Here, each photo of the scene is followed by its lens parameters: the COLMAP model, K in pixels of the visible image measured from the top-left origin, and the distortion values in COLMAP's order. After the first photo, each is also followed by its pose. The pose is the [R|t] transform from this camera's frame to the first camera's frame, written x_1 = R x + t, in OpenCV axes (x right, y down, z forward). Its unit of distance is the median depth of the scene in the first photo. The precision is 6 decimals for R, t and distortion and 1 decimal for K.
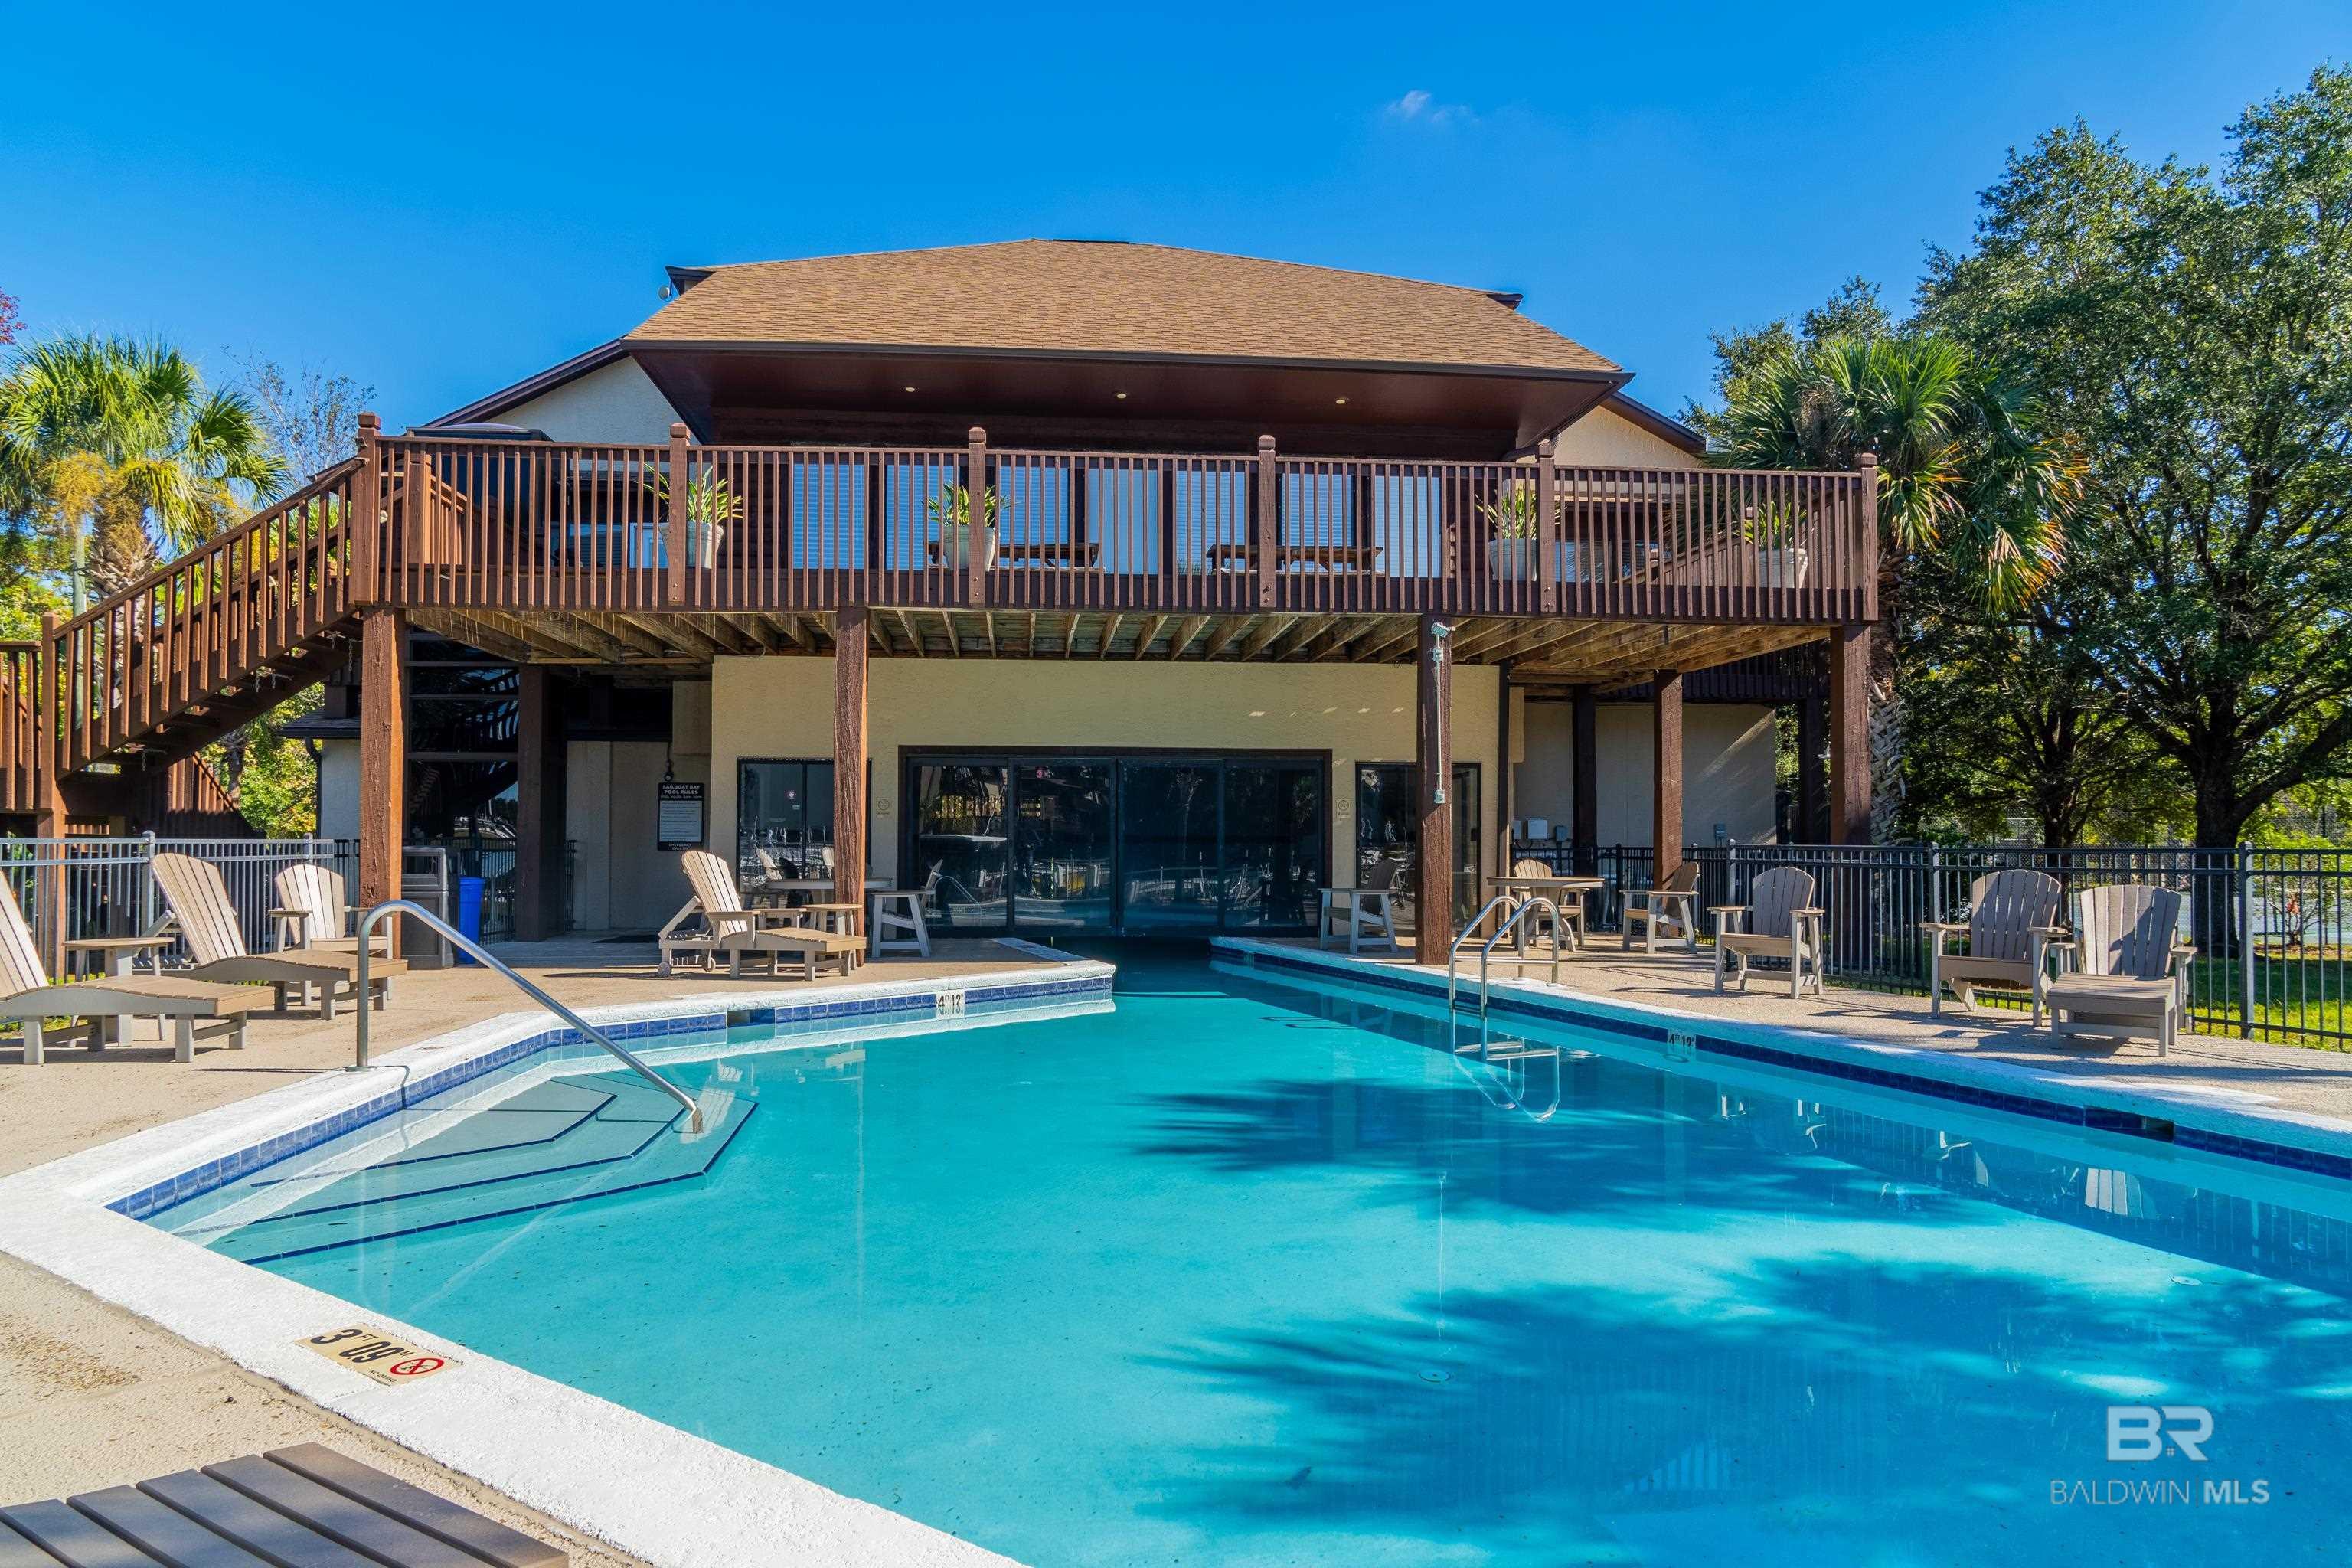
lens RADIAL K [[1581.8, 0, 1184.6], [0, 1581.8, 799.4], [0, 0, 1]] dist [-0.008574, -0.000093]
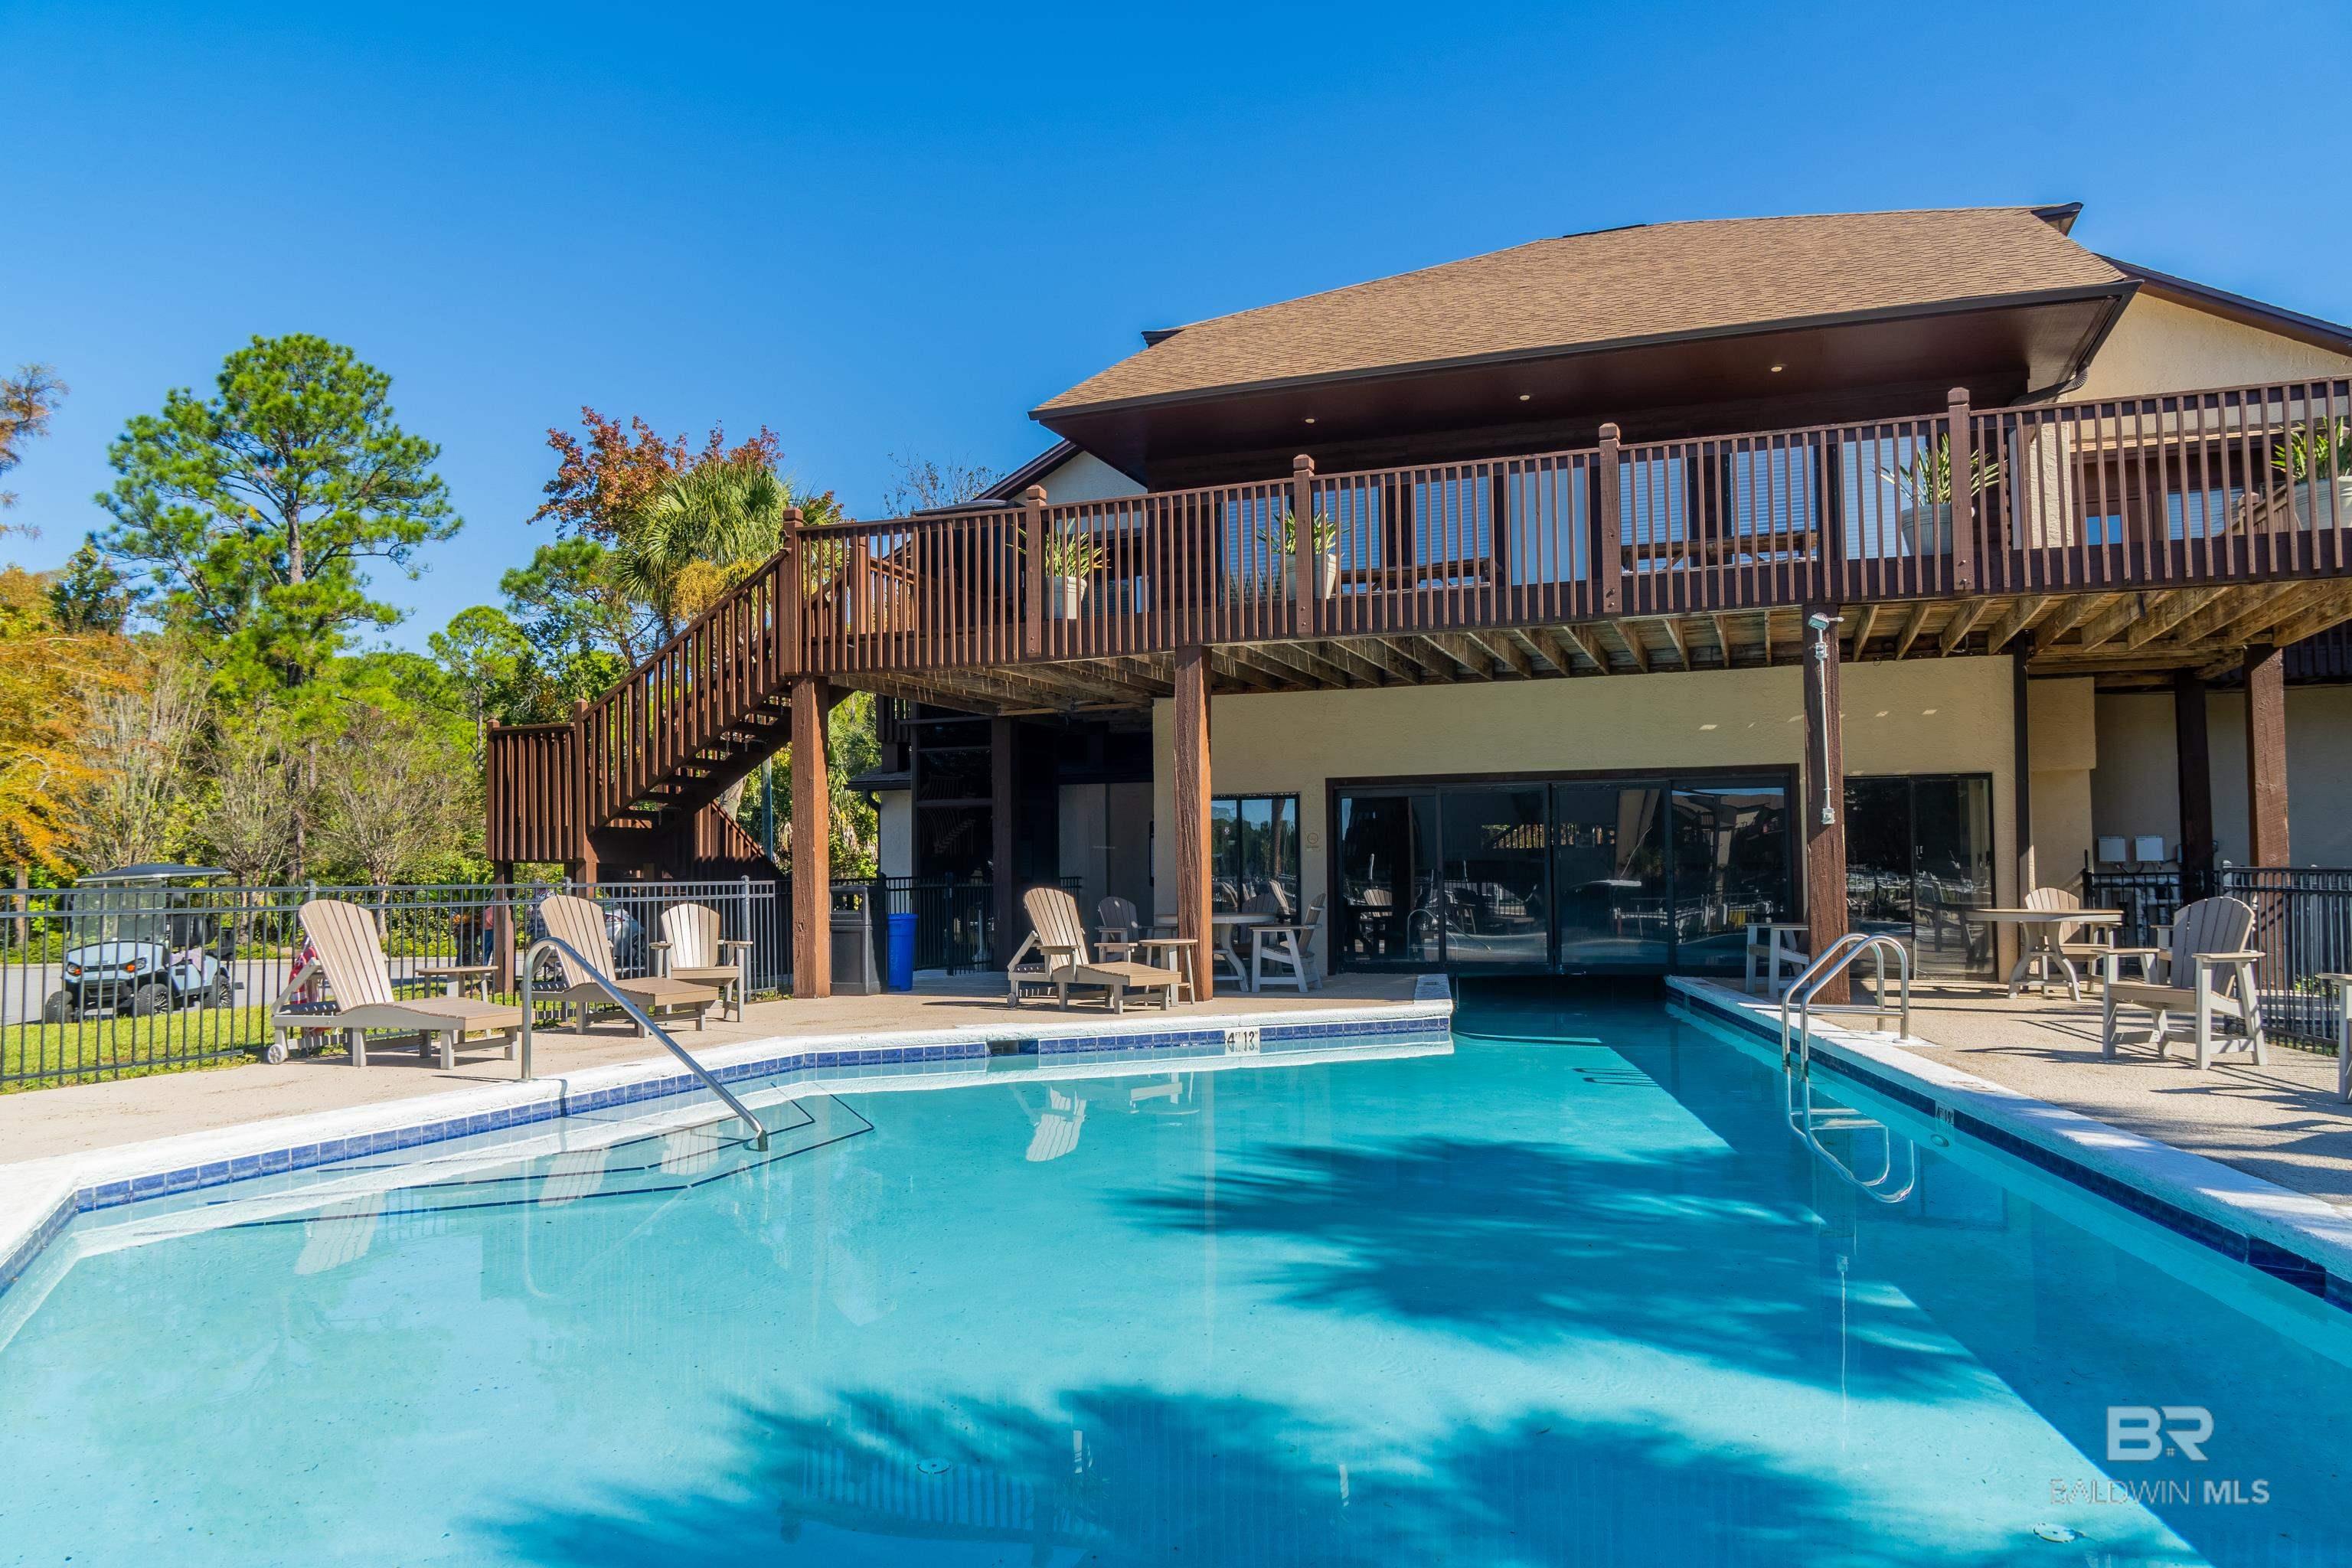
lens RADIAL K [[1616.0, 0, 1174.8], [0, 1616.0, 793.2], [0, 0, 1]] dist [-0.009059, 0.005271]
pose [[0.898895, -0.033775, -0.436860, 0.228490], [0.025298, 0.999362, -0.025210, -0.001146], [0.437433, 0.011610, 0.899176, 0.061041]]
